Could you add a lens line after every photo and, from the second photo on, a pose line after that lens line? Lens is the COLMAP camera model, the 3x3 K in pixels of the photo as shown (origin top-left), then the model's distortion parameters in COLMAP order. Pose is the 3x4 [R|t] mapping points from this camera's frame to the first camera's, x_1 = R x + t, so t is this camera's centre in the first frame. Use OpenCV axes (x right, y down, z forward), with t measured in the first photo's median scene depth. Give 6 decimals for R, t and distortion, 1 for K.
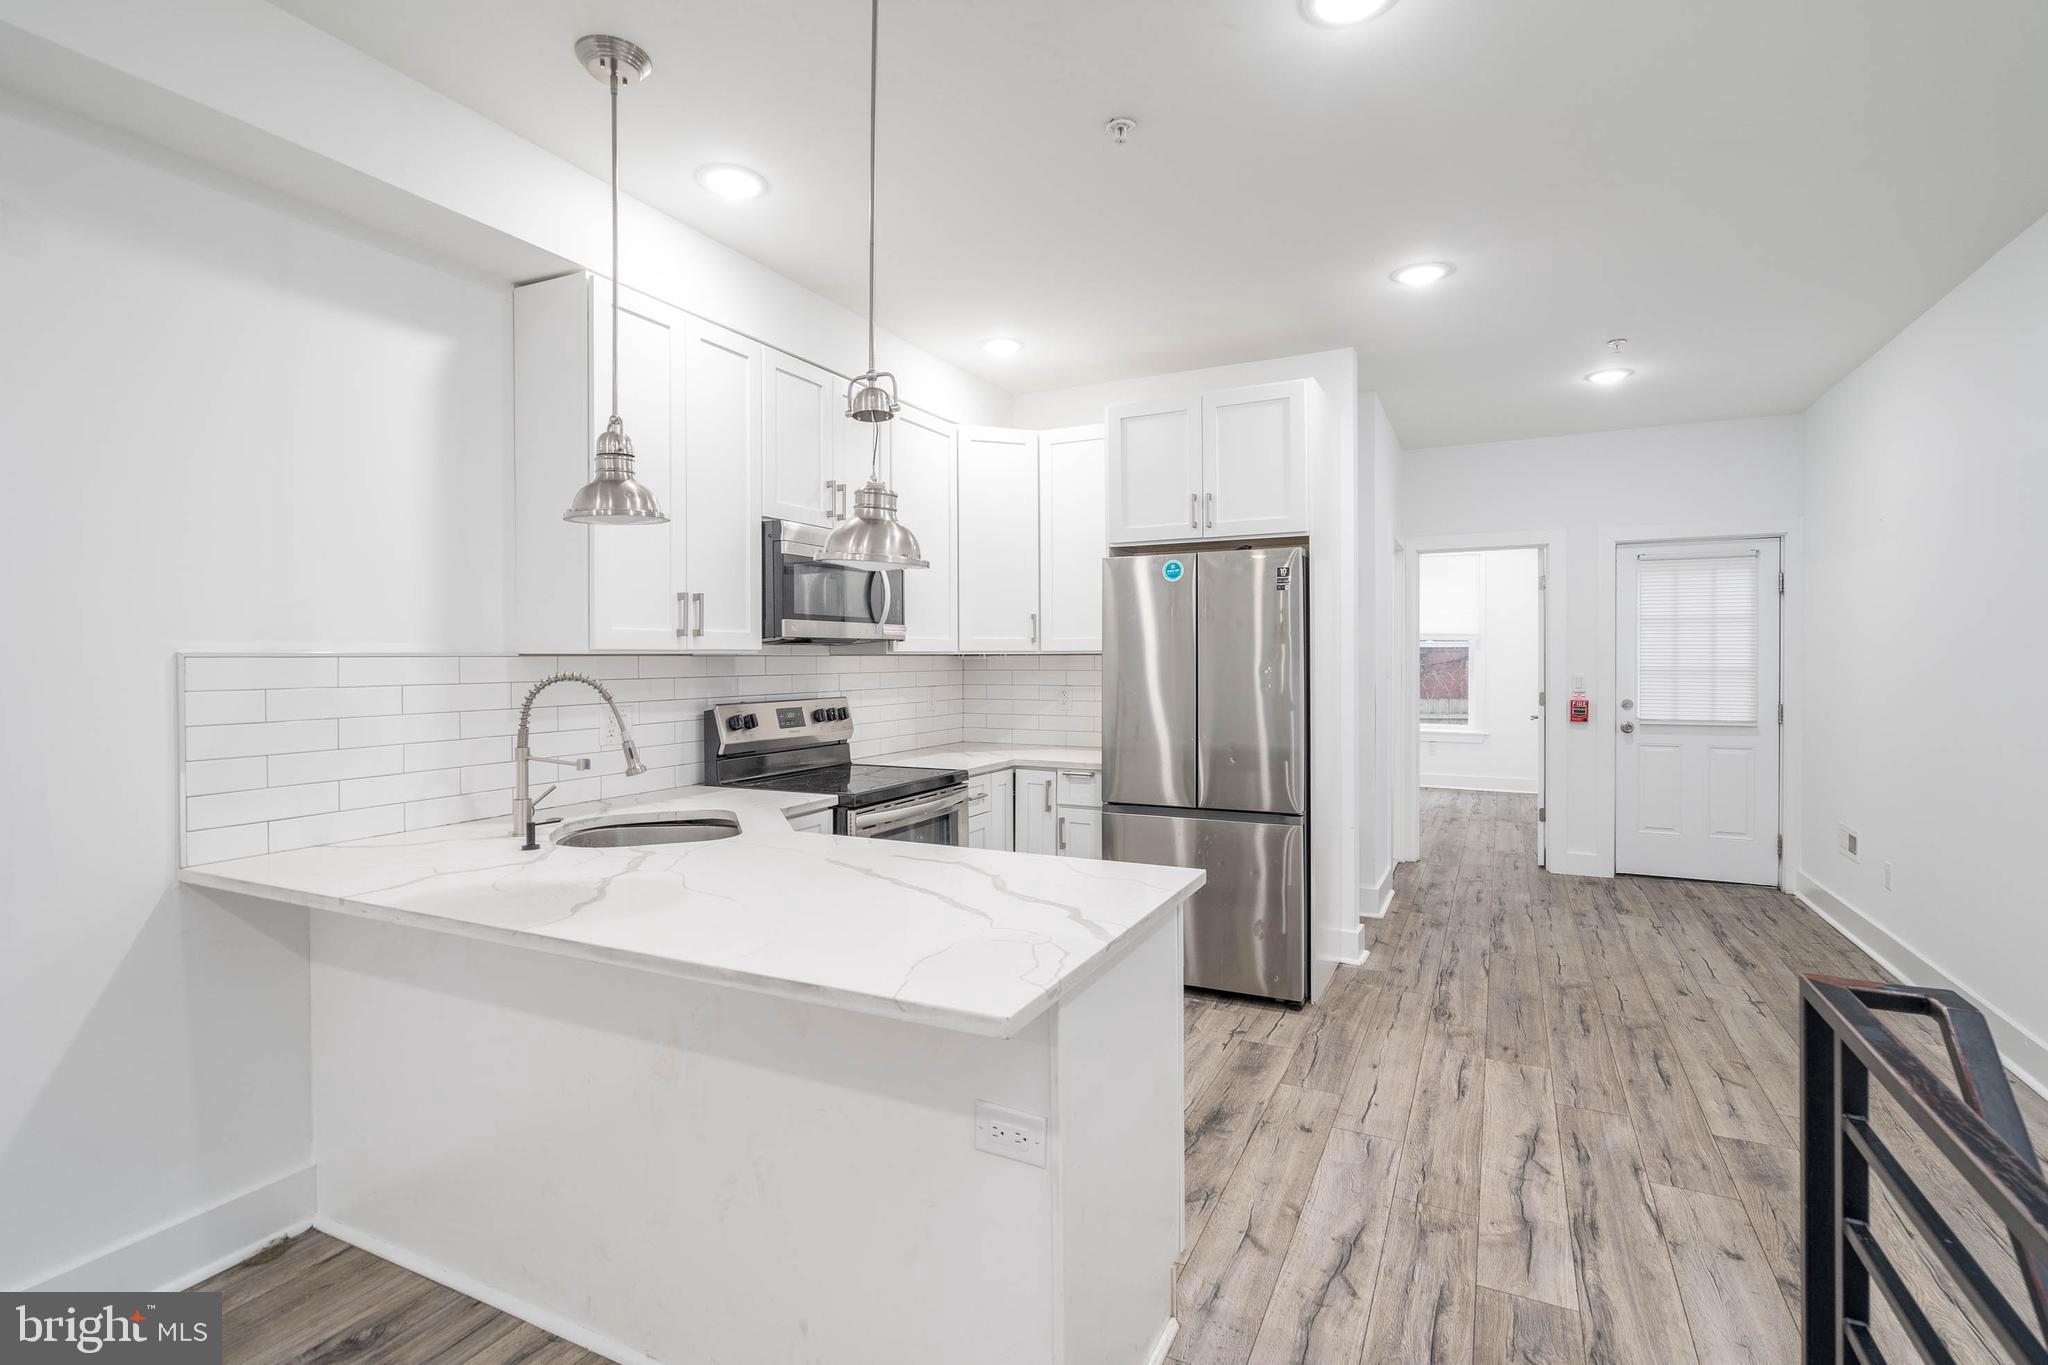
lens RADIAL K [[954.1, 0, 1028.7], [0, 954.1, 659.7], [0, 0, 1]] dist [-0.000676, 0.000057]
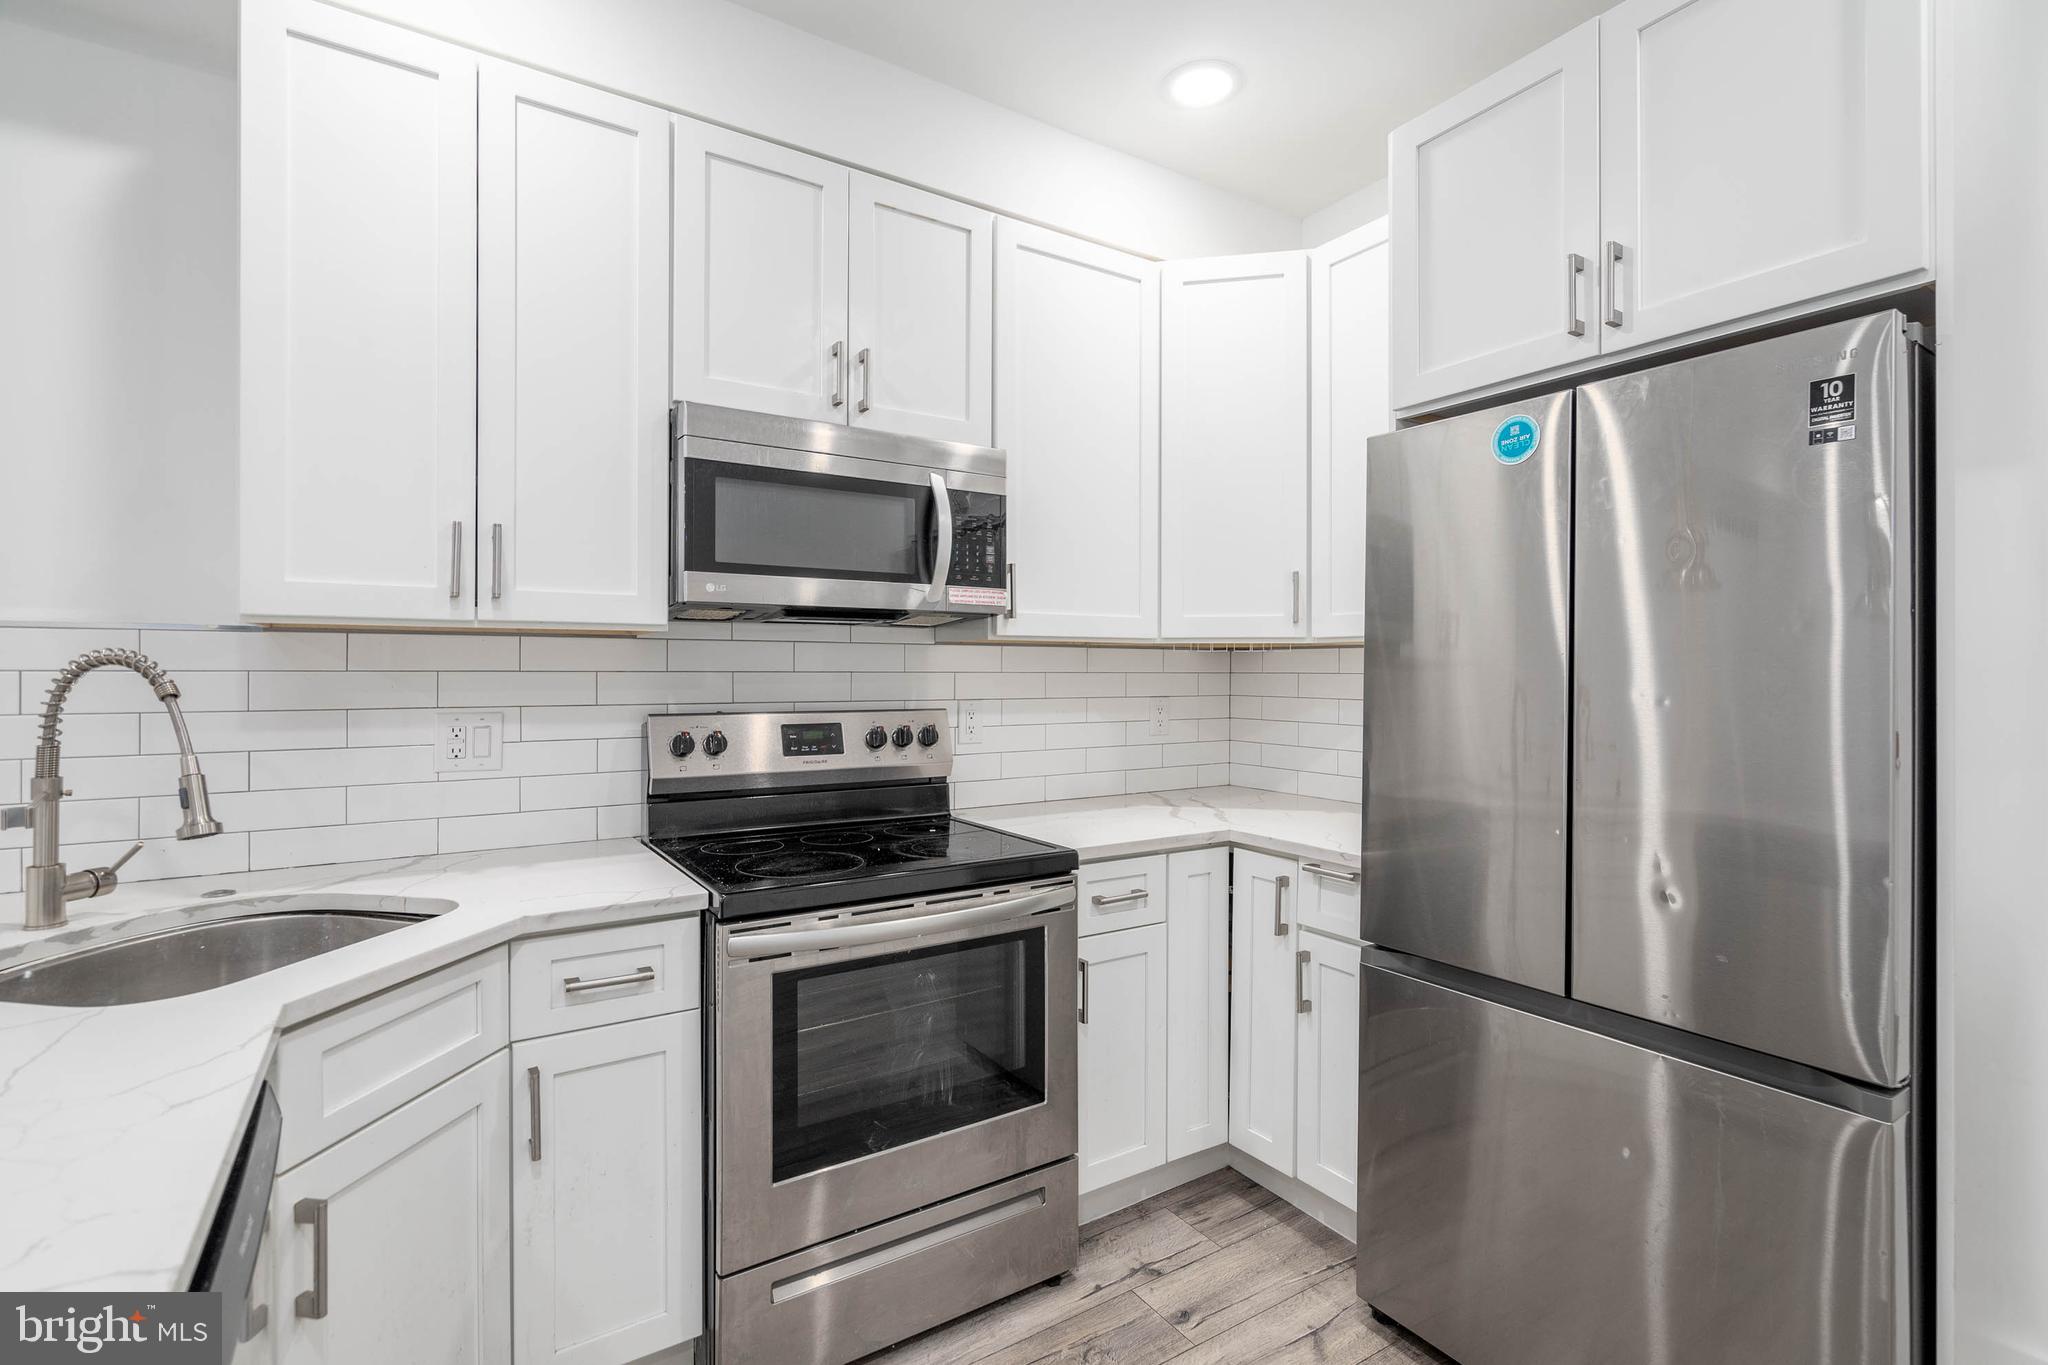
lens RADIAL K [[937.9, 0, 1024.1], [0, 937.9, 668.2], [0, 0, 1]] dist [-0.006717, 0.001278]
pose [[0.855080, 0.004395, -0.518477, 0.173245], [-0.007200, 0.999968, -0.003398, 0.013796], [0.518446, 0.006639, 0.855085, 0.495844]]
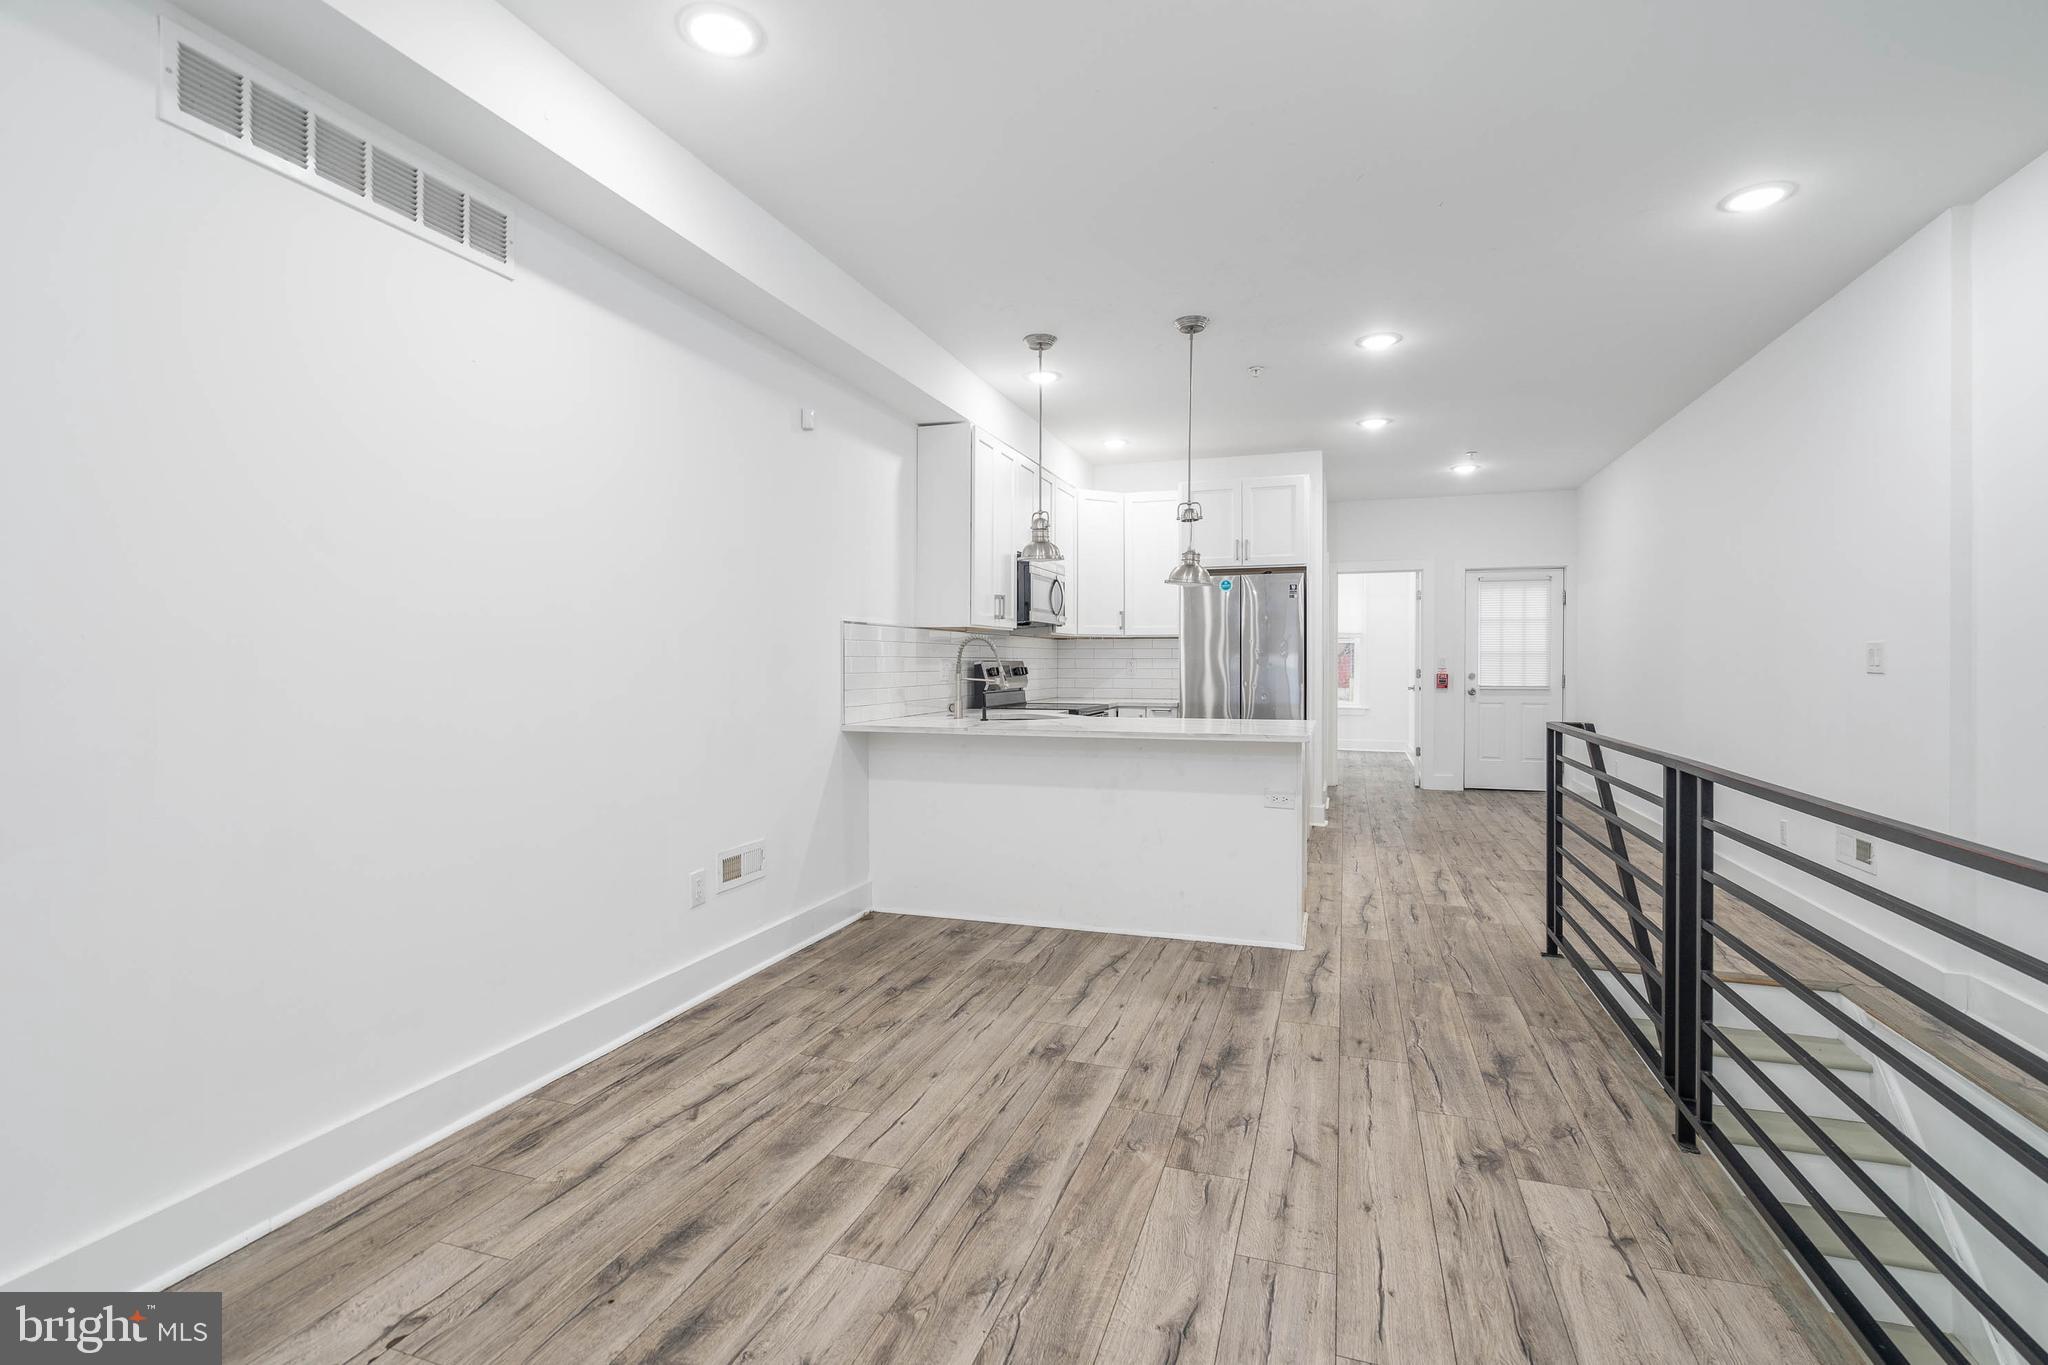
lens RADIAL K [[937.9, 0, 1024.1], [0, 937.9, 668.2], [0, 0, 1]] dist [-0.006717, 0.001278]
pose [[0.991552, 0.002515, 0.129684, -0.390608], [-0.003027, 0.999988, 0.003747, 0.044260], [-0.129673, -0.004108, 0.991548, -0.552158]]
